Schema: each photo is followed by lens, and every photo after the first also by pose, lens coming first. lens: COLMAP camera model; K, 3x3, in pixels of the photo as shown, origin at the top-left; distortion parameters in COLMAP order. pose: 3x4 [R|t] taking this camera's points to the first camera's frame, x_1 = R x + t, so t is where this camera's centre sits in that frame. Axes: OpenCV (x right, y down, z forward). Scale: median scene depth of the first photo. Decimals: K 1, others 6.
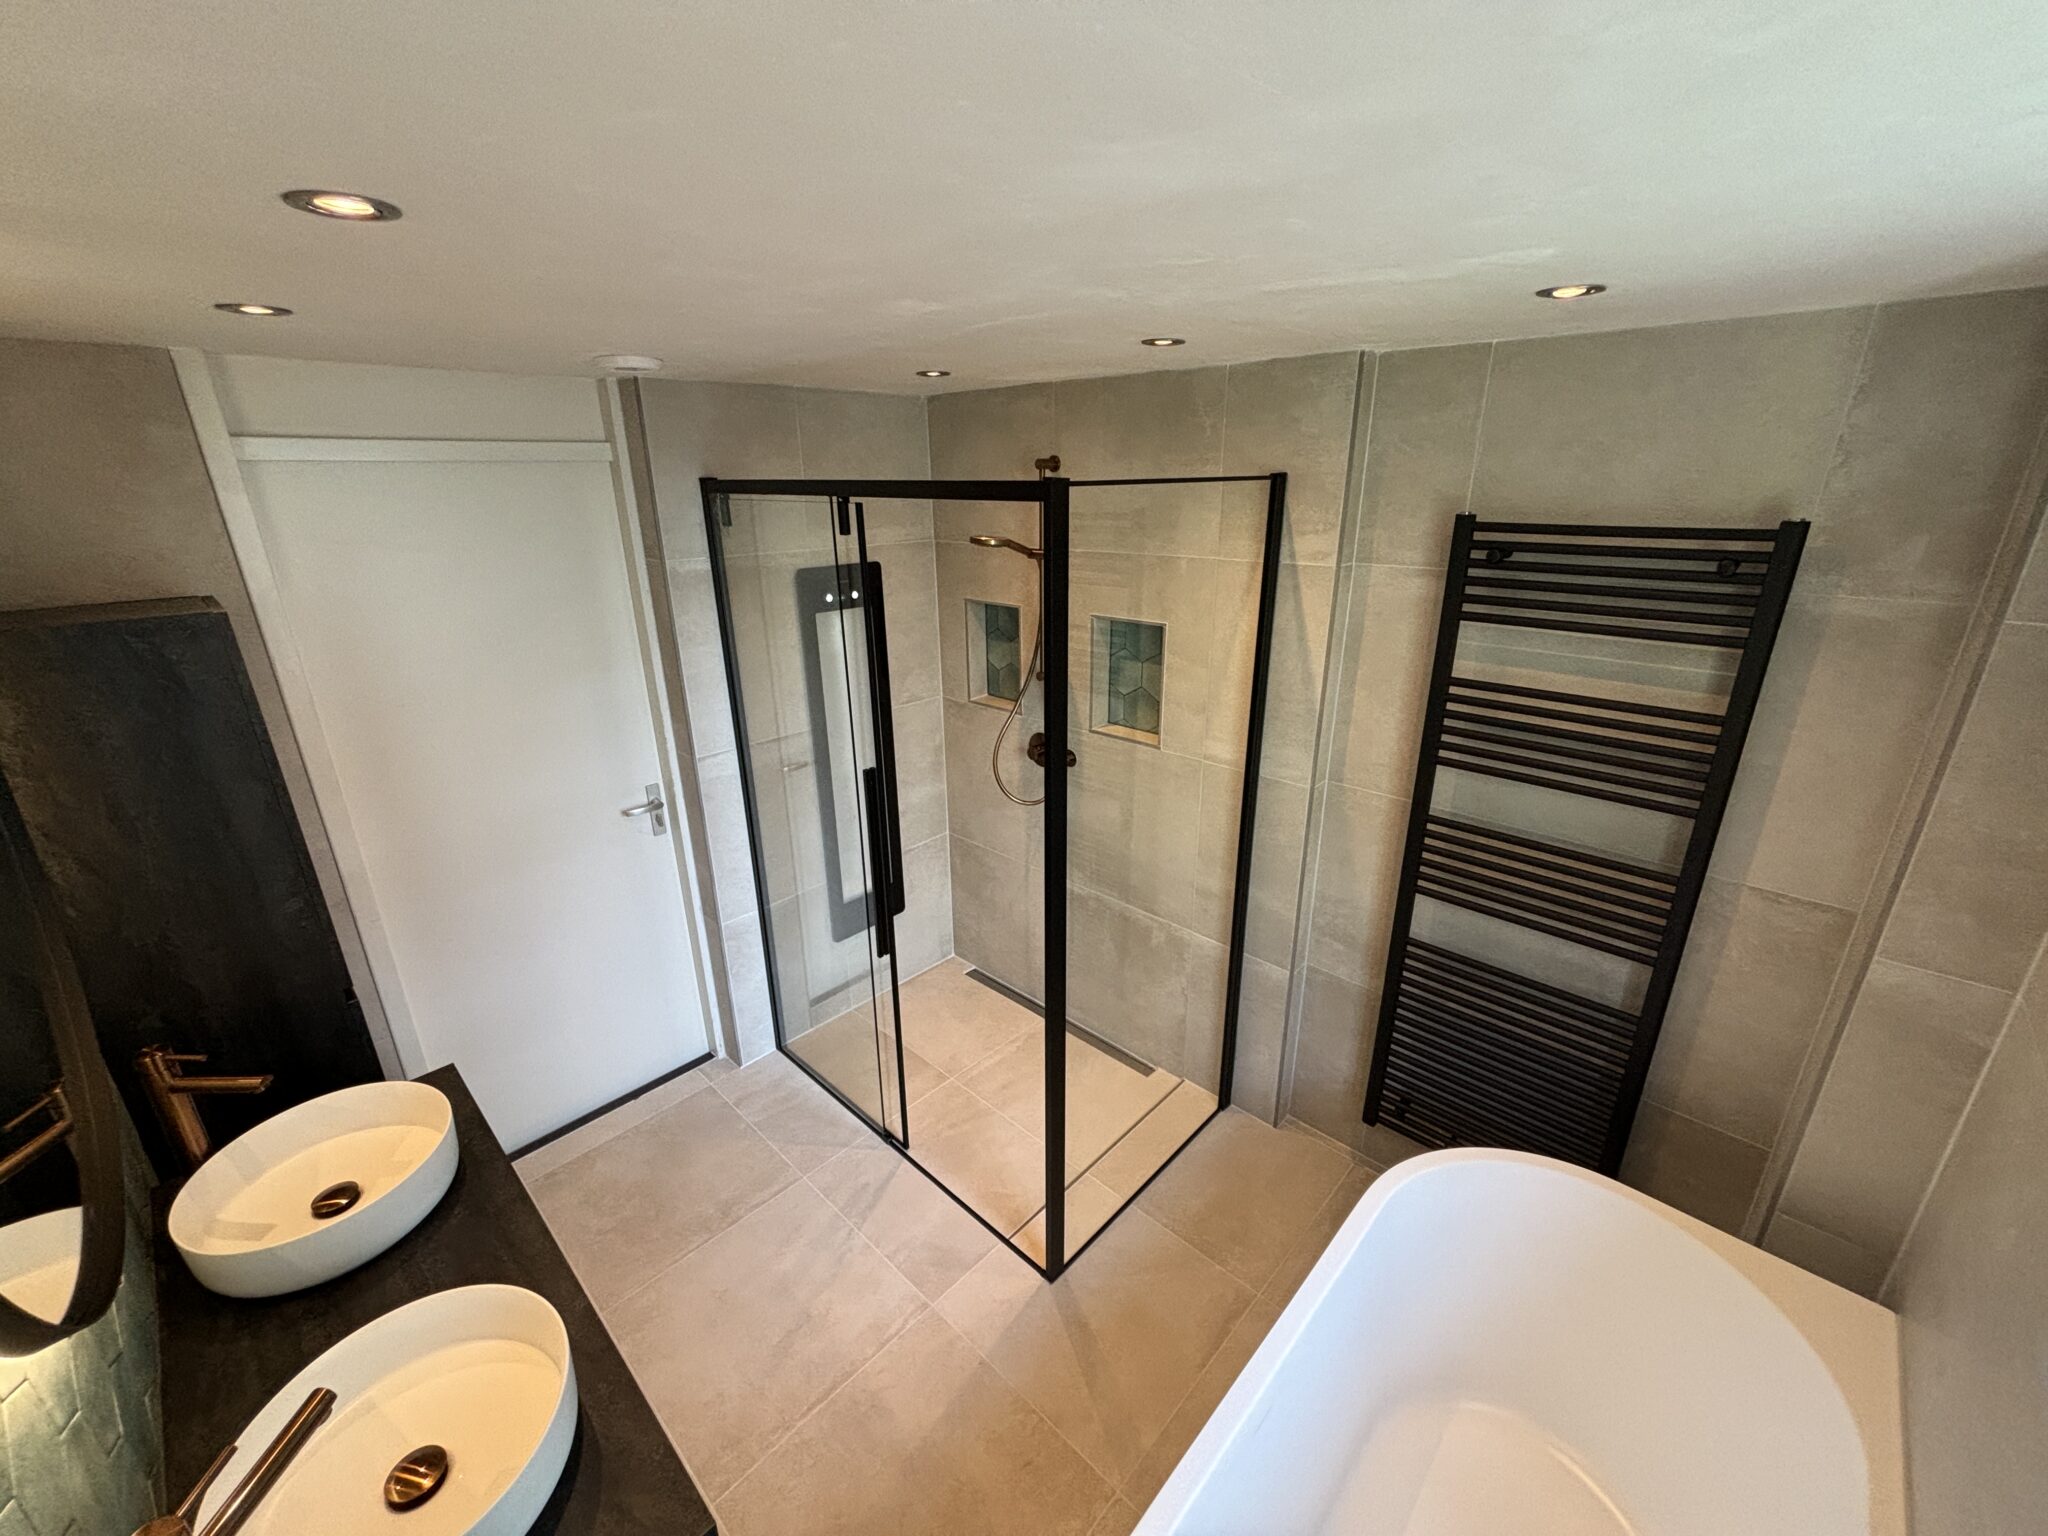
lens RADIAL K [[823.0, 0, 1027.1], [0, 823.0, 768.0], [0, 0, 1]] dist [-0.001857, 0.000263]
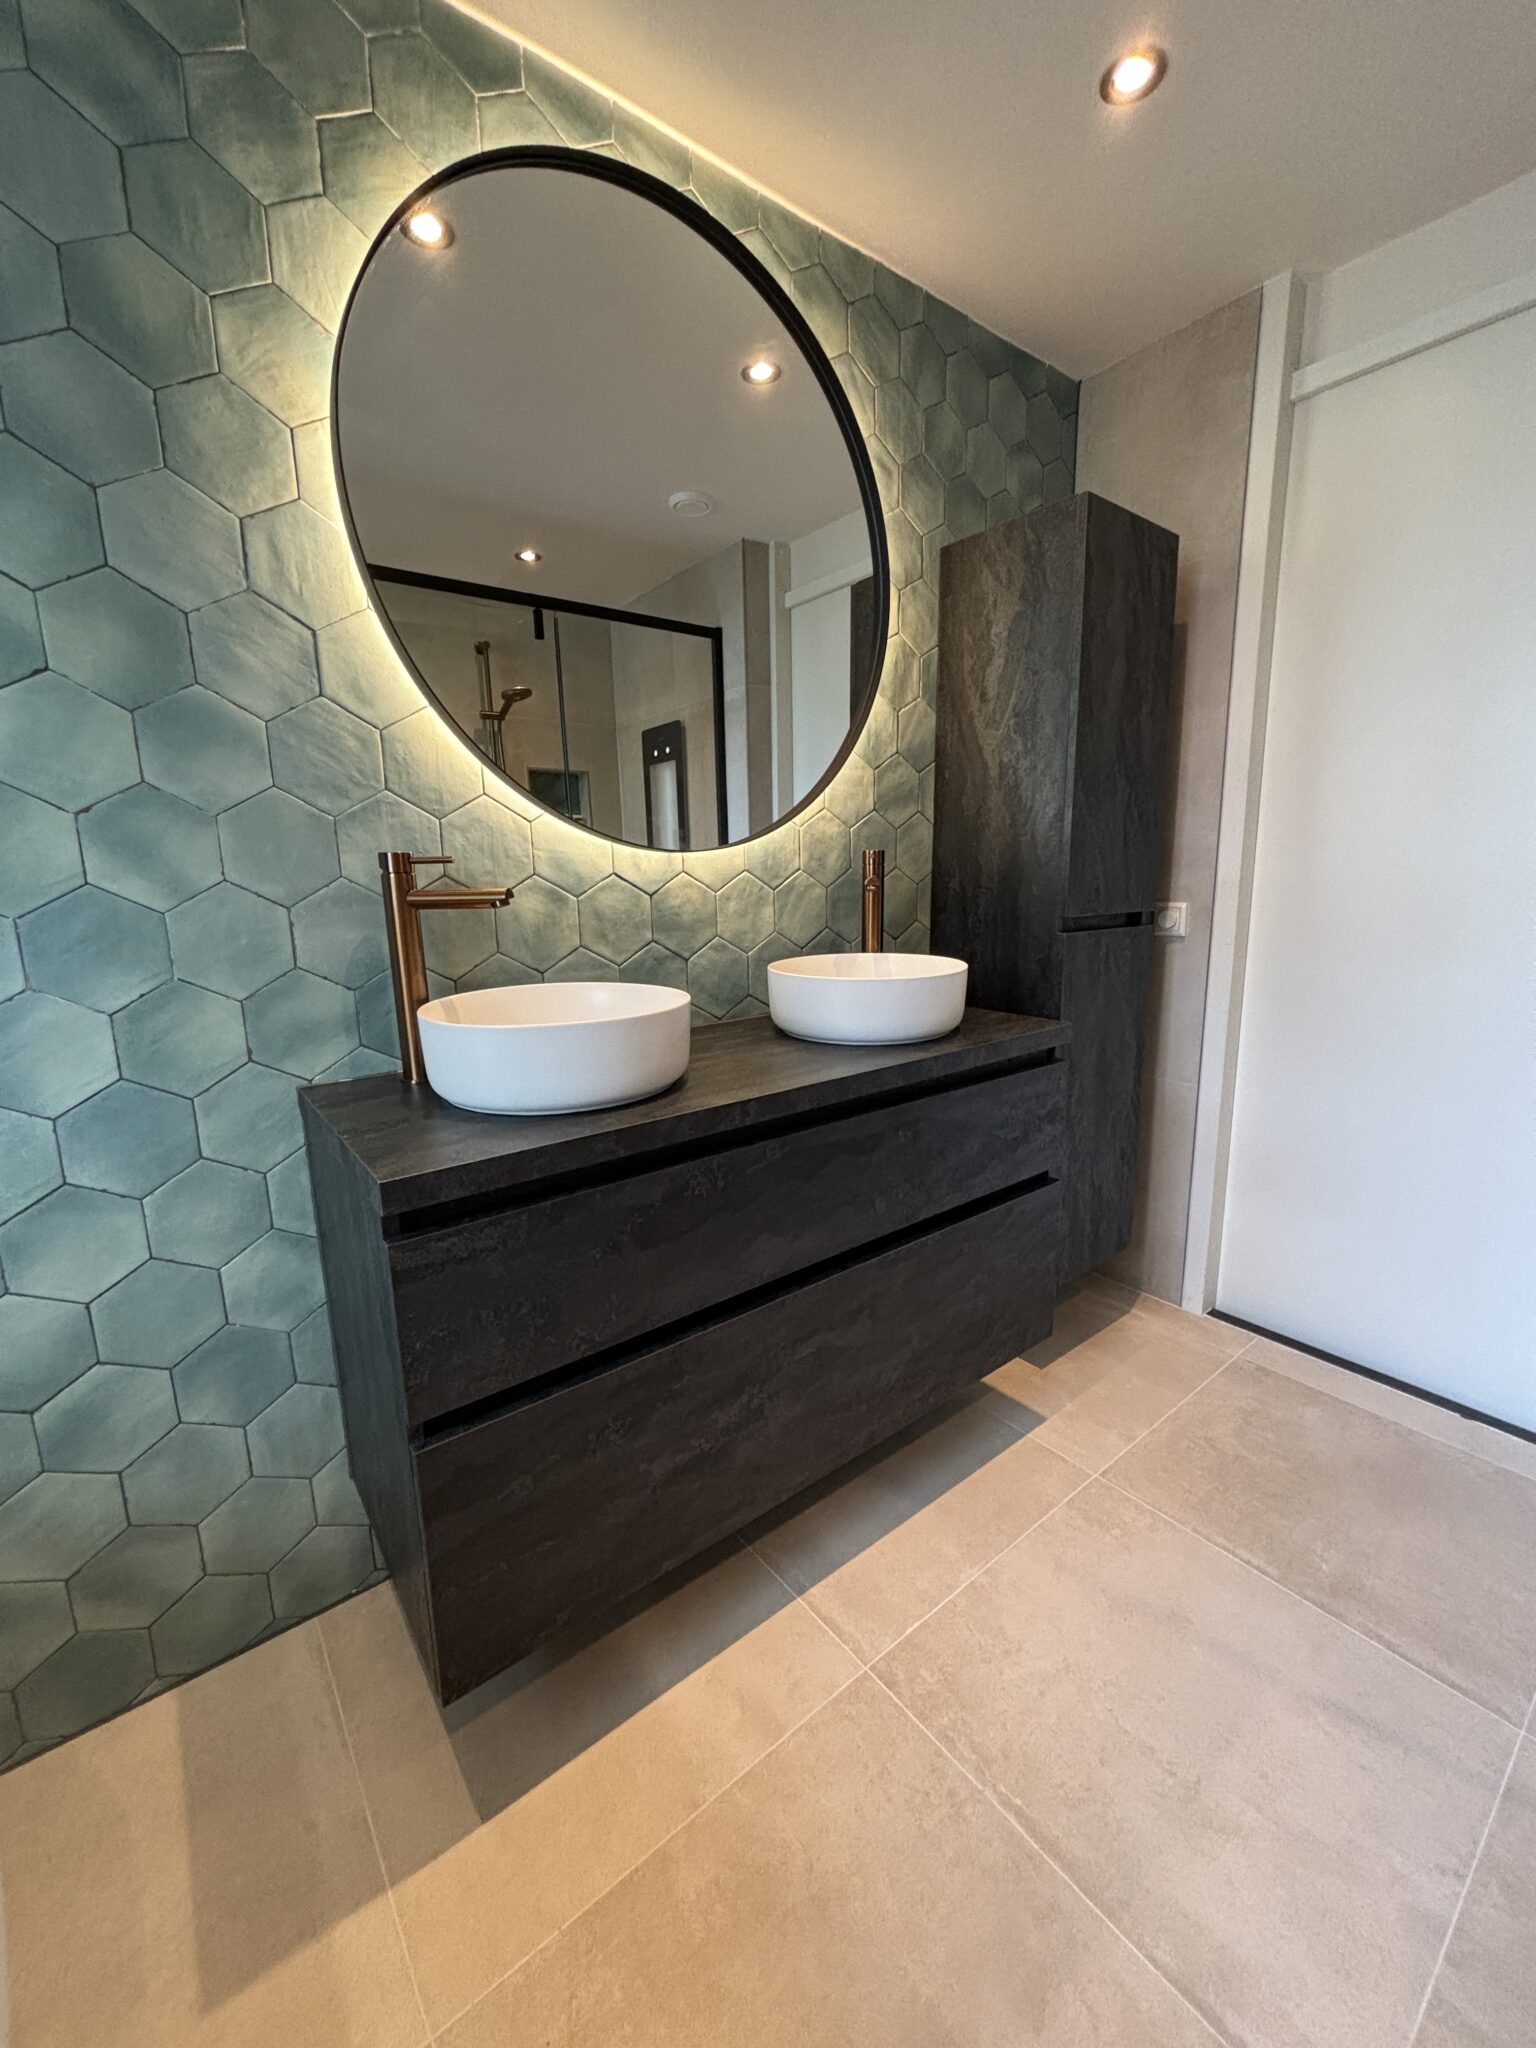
lens RADIAL K [[823.0, 0, 771.8], [0, 823.0, 1027.4], [0, 0, 1]] dist [-0.001857, 0.000263]
pose [[-0.142659, 0.201039, -0.969140, 0.136491], [-0.313125, 0.919697, 0.236875, 0.191568], [0.938936, 0.337254, -0.068252, 0.574223]]
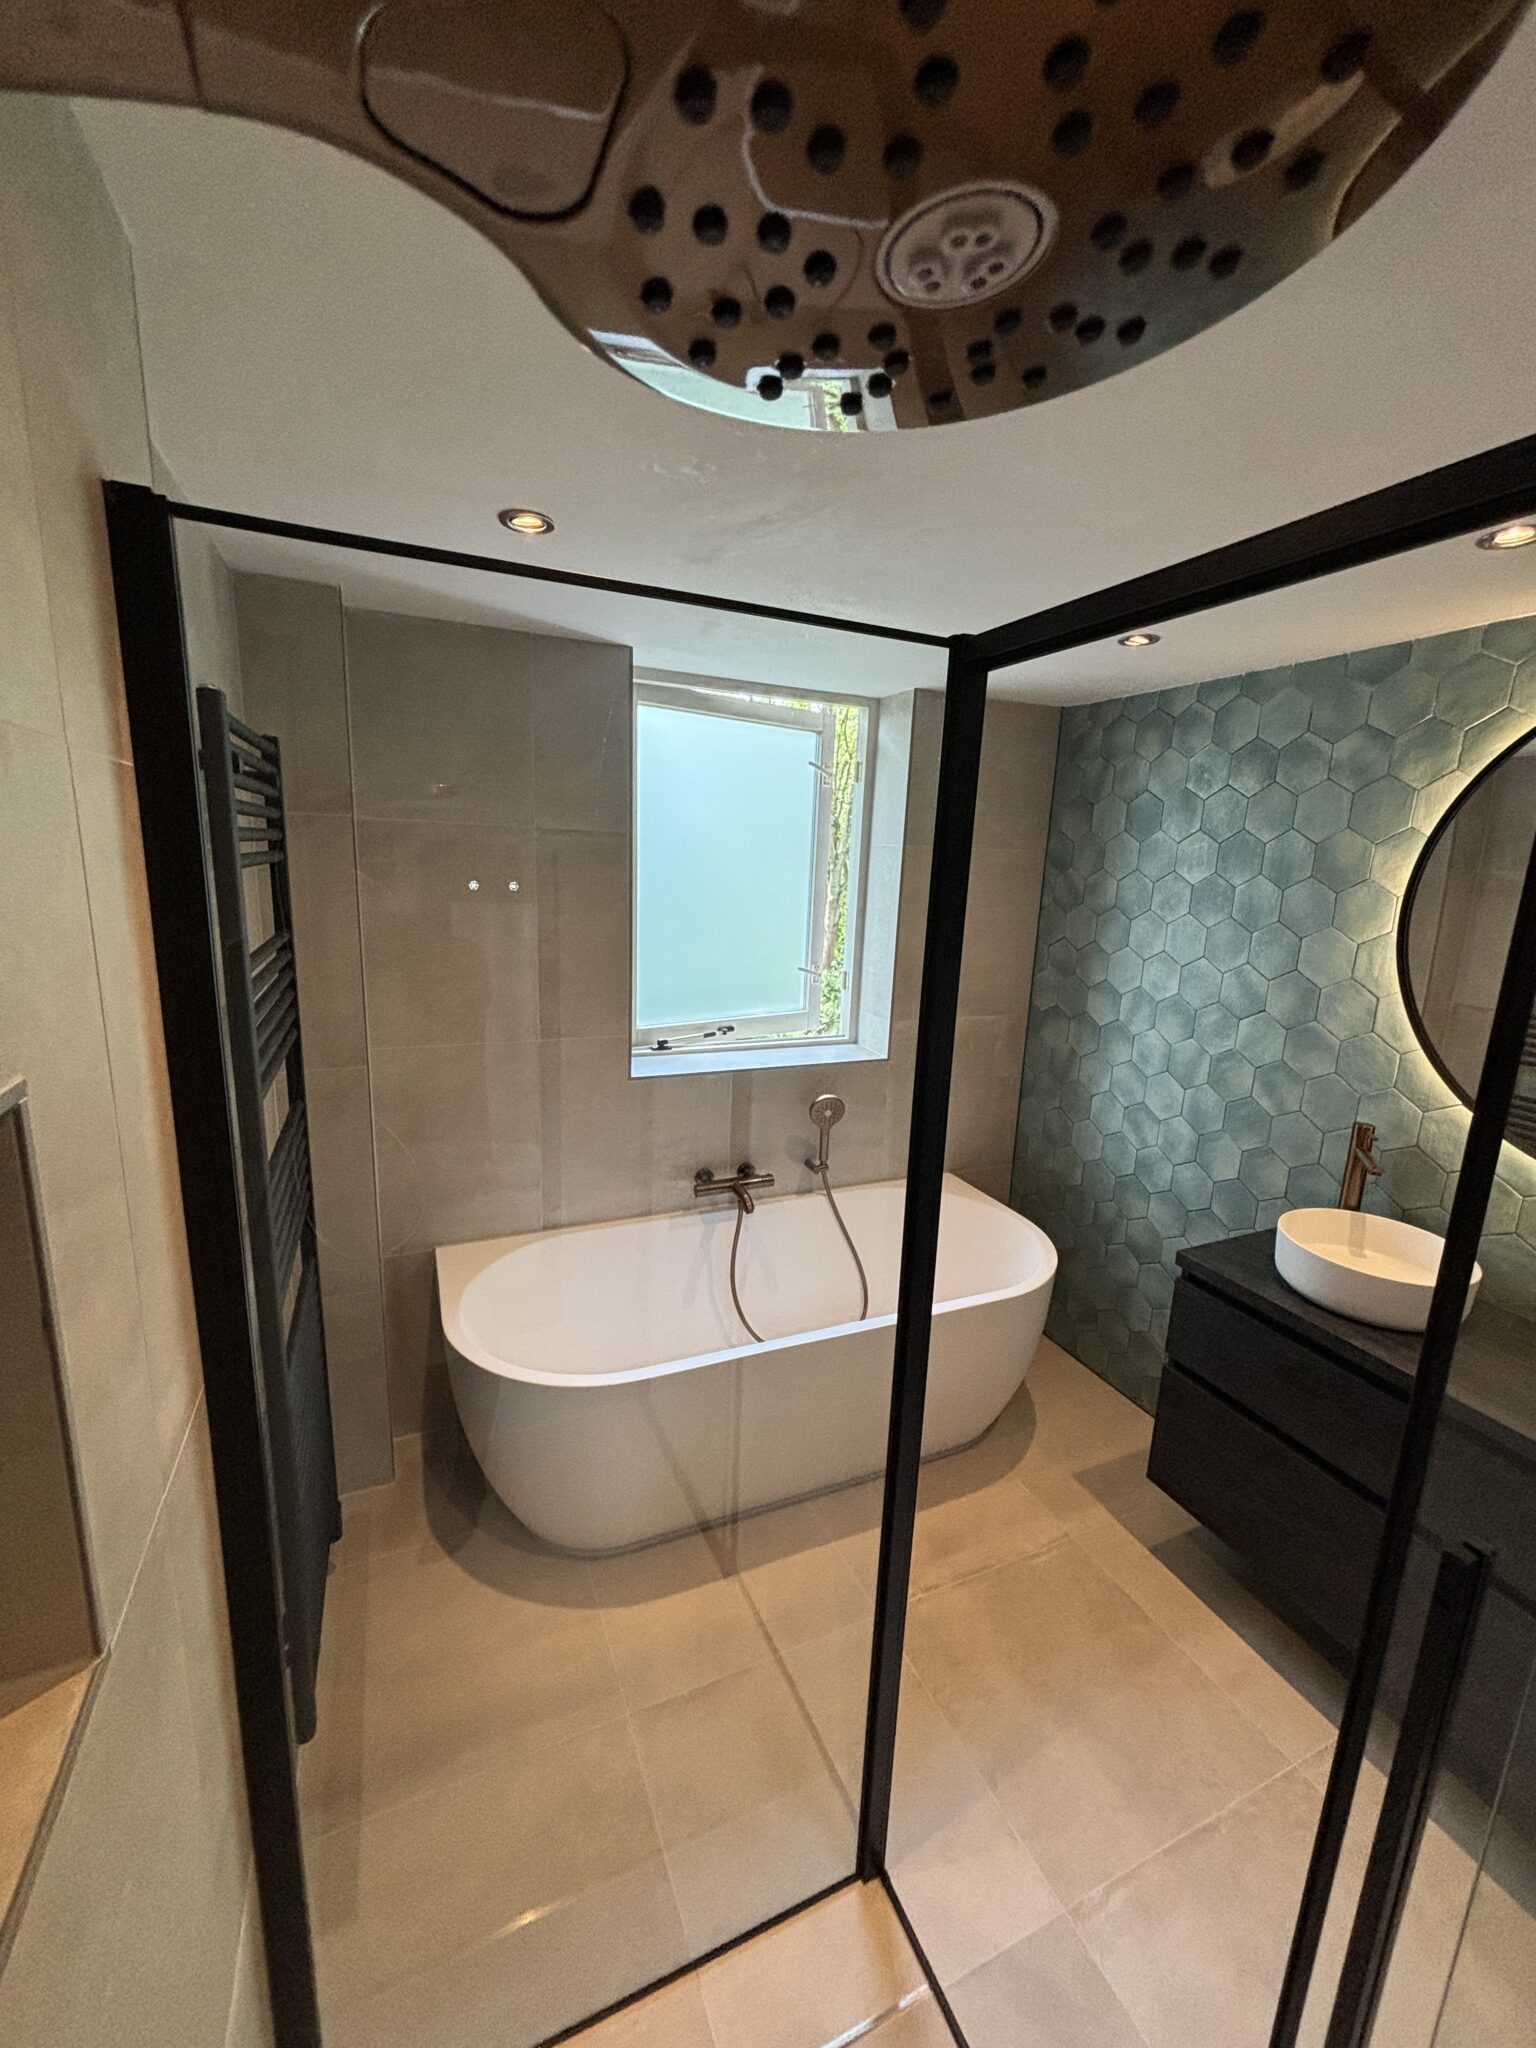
lens RADIAL K [[823.0, 0, 765.0], [0, 823.0, 1023.4], [0, 0, 1]] dist [-0.001857, 0.000263]
pose [[-0.920694, -0.098706, 0.377598, -0.062582], [0.107673, 0.865705, 0.488837, -0.274386], [-0.375139, 0.490726, -0.786421, 1.124968]]
